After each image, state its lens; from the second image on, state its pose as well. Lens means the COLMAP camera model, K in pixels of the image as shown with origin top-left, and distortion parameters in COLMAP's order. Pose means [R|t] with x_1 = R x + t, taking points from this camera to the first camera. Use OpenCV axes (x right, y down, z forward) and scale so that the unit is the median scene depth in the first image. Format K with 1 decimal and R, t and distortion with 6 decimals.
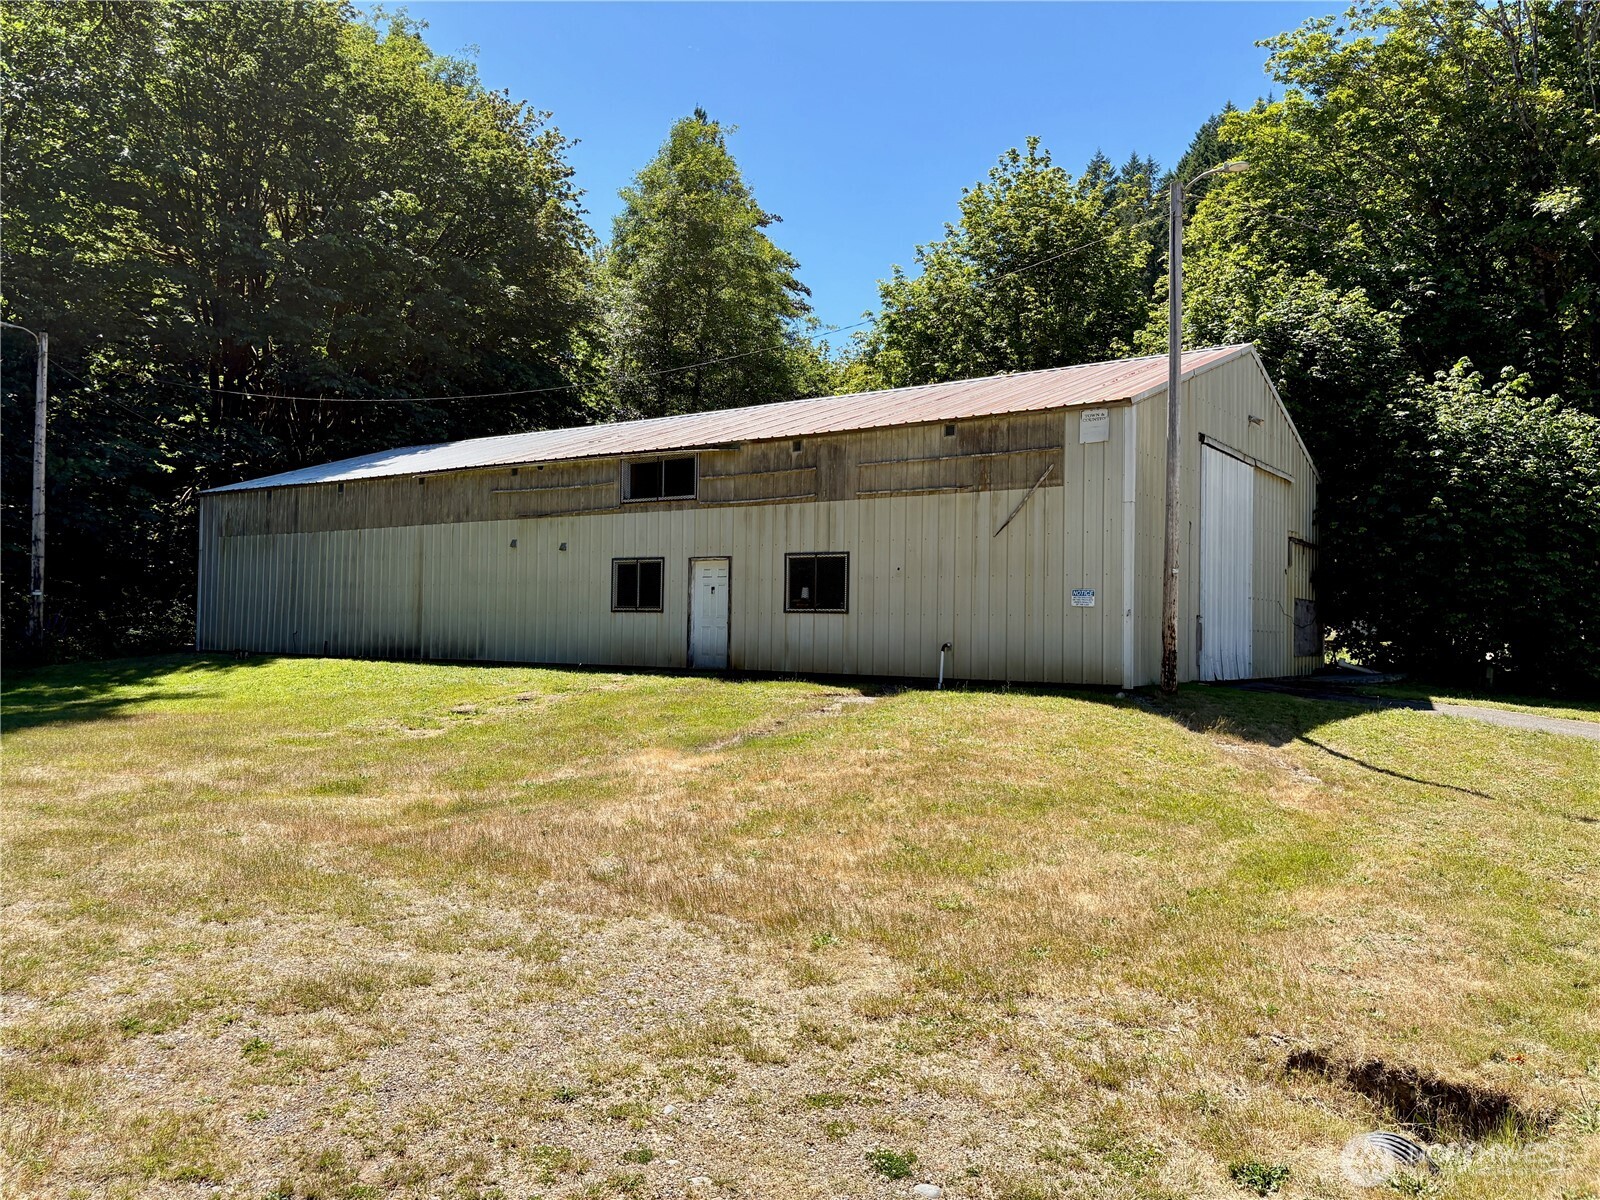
lens RADIAL K [[1230.7, 0, 770.3], [0, 1230.7, 599.8], [0, 0, 1]] dist [0.051797, -0.056467]
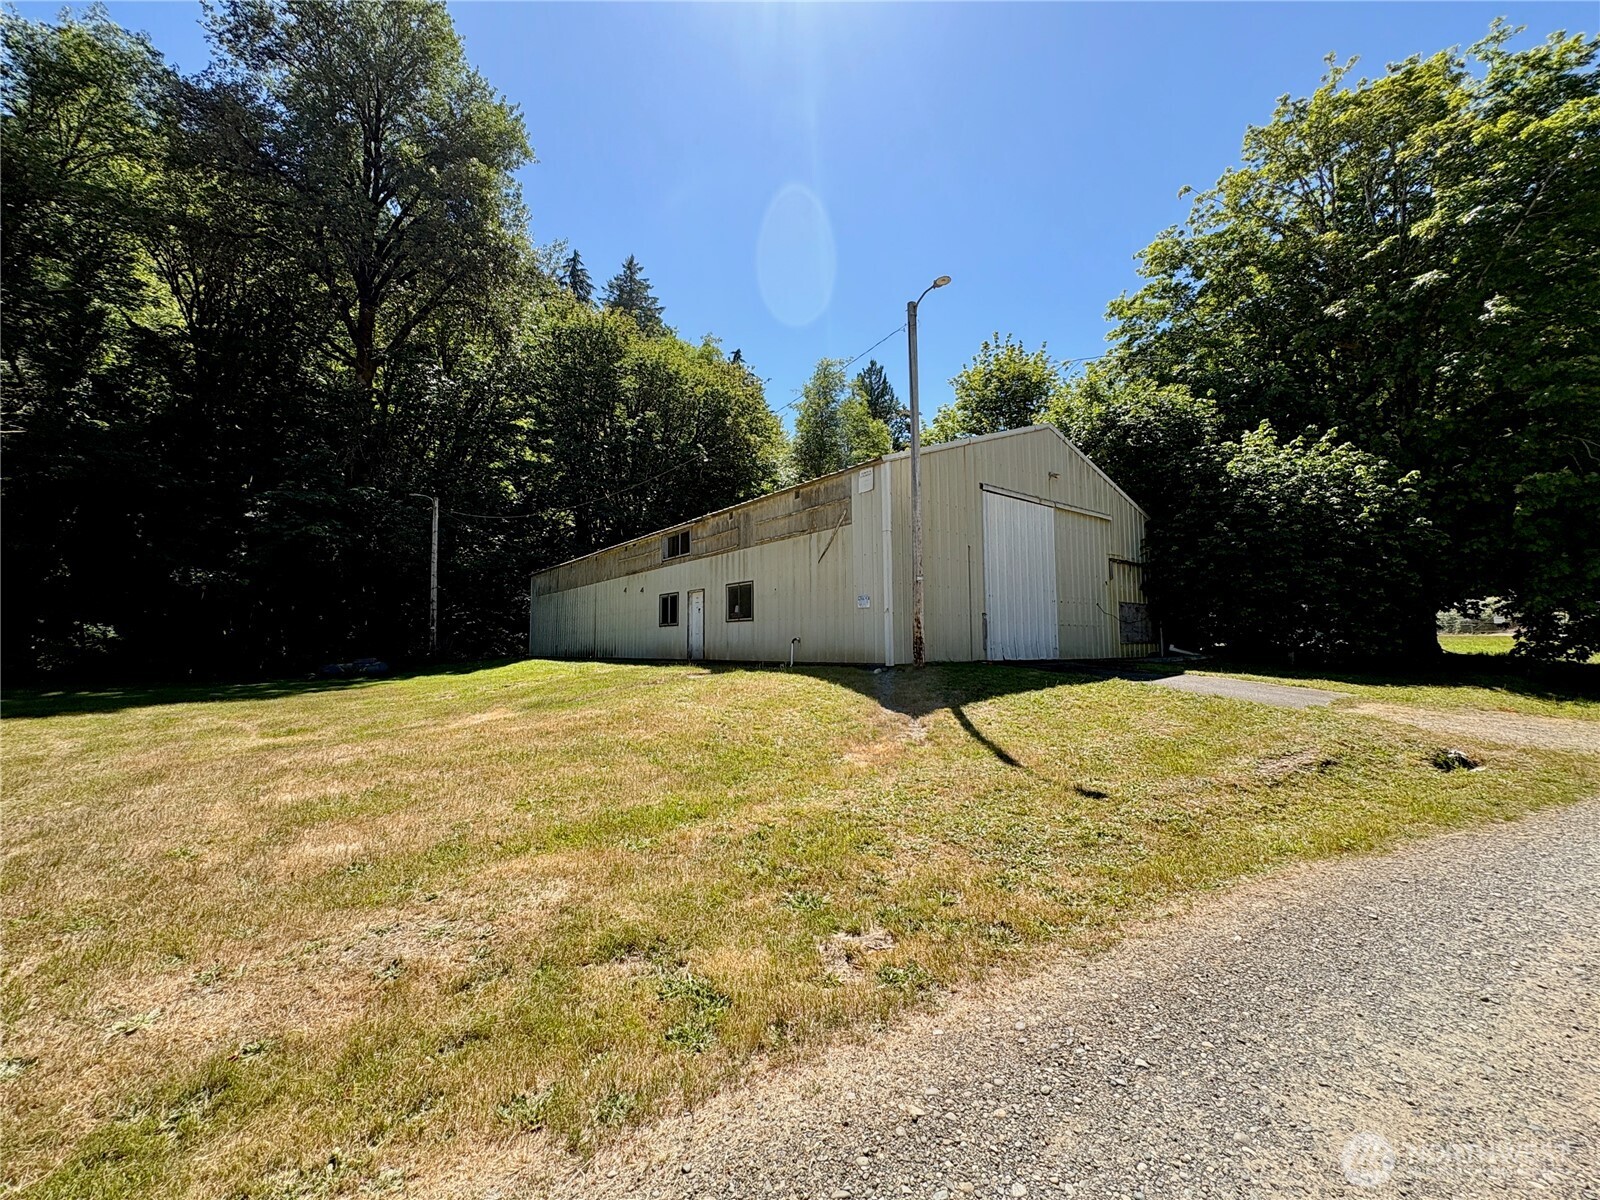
lens RADIAL K [[638.9, 0, 796.3], [0, 638.9, 601.7], [0, 0, 1]] dist [-0.015201, 0.006727]
pose [[0.957297, -0.043075, -0.285881, 0.382114], [0.030078, 0.998311, -0.049700, 0.031346], [0.287539, 0.038979, 0.956976, 0.280947]]
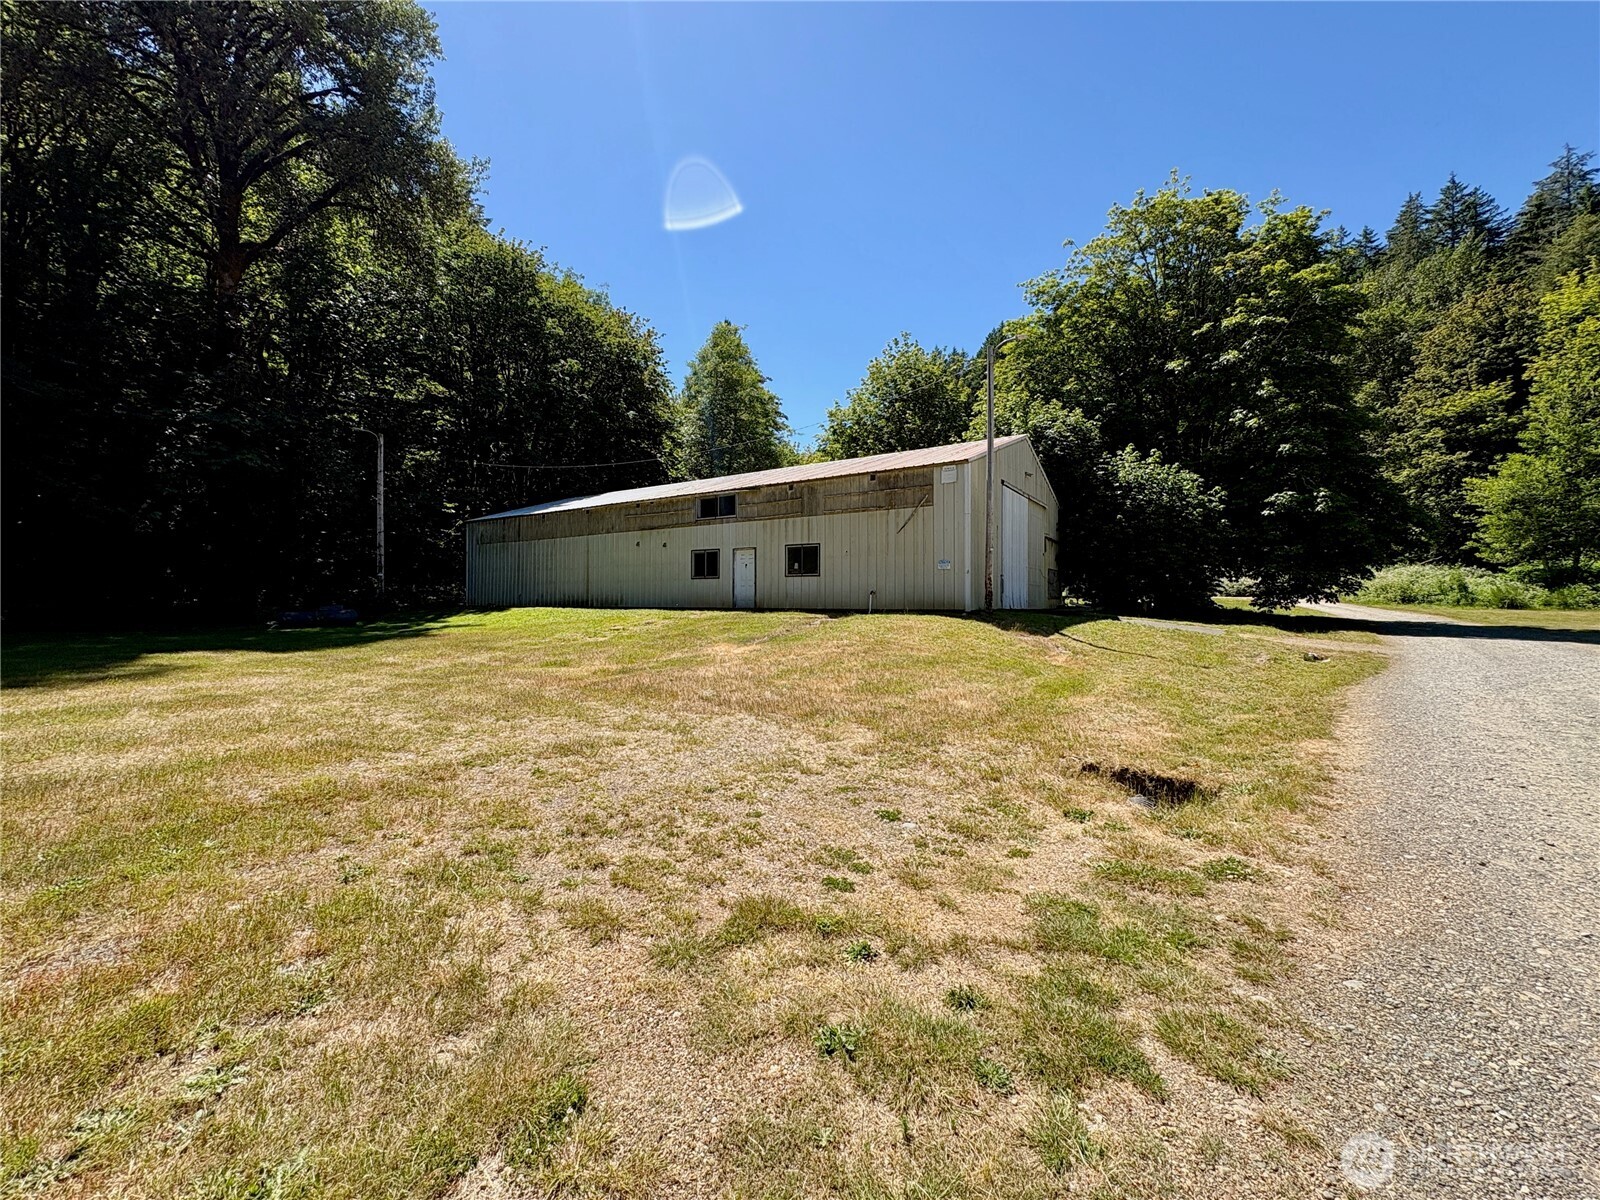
lens RADIAL K [[650.2, 0, 791.4], [0, 650.2, 601.1], [0, 0, 1]] dist [-0.001007, -0.000295]
pose [[0.999132, -0.012998, 0.039578, -0.022083], [0.012027, 0.999623, 0.024694, 0.026726], [-0.039884, -0.024197, 0.998911, 0.006465]]
